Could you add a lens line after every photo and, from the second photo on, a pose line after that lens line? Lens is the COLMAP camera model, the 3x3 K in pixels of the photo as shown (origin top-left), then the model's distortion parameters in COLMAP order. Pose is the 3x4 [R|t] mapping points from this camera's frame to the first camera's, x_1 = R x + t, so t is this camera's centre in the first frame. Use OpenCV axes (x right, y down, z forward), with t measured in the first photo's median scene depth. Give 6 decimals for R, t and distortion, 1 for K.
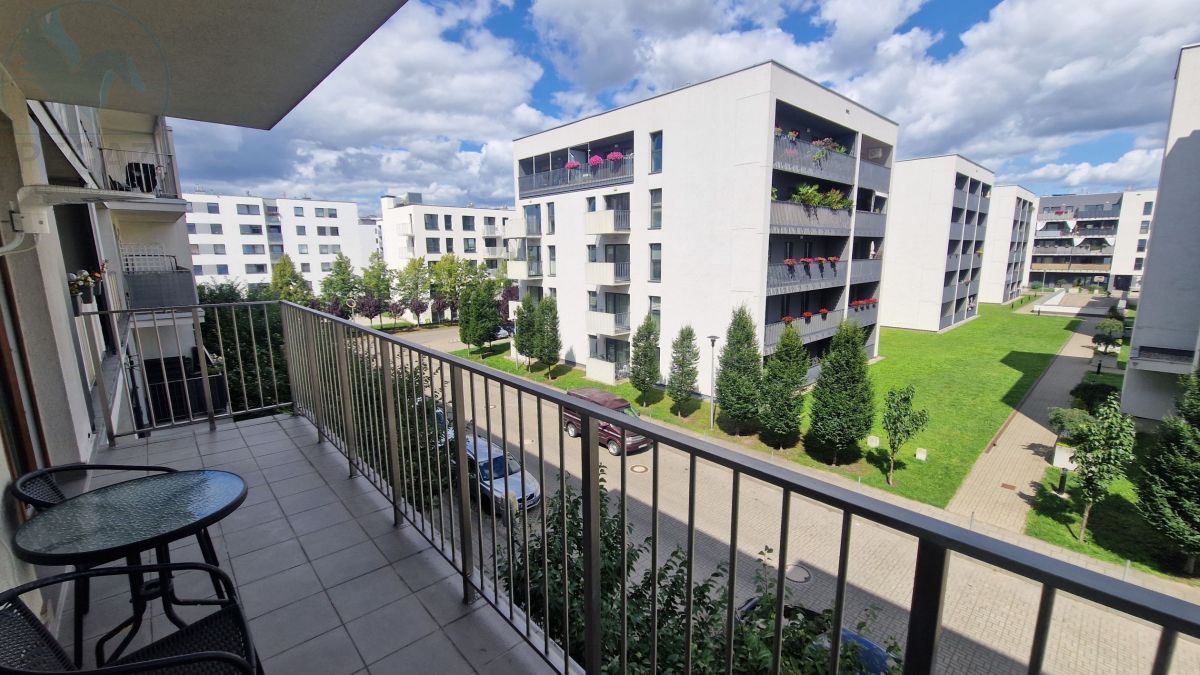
lens RADIAL K [[489.6, 0, 617.0], [0, 489.6, 338.3], [0, 0, 1]] dist [0.008887, -0.005038]
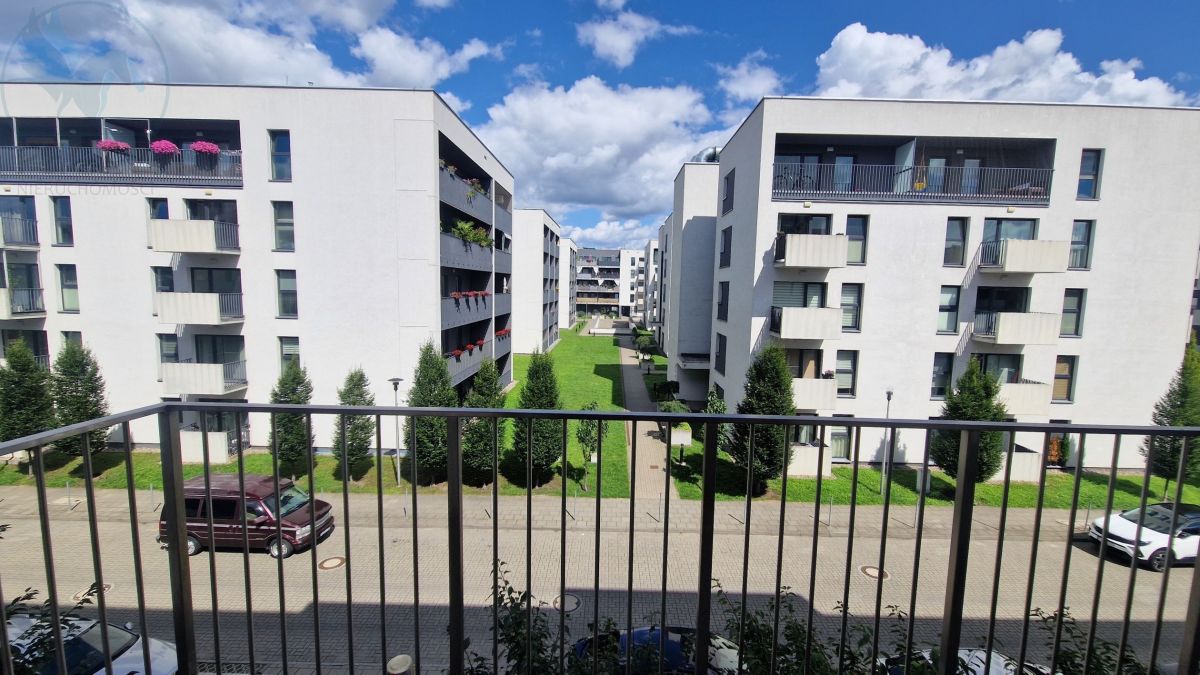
lens RADIAL K [[489.6, 0, 603.4], [0, 489.6, 340.0], [0, 0, 1]] dist [0.008887, -0.005038]
pose [[0.688815, -0.055740, 0.722791, -0.131621], [0.099141, 0.994915, -0.017754, -0.015721], [-0.718126, 0.083888, 0.690839, 0.089969]]
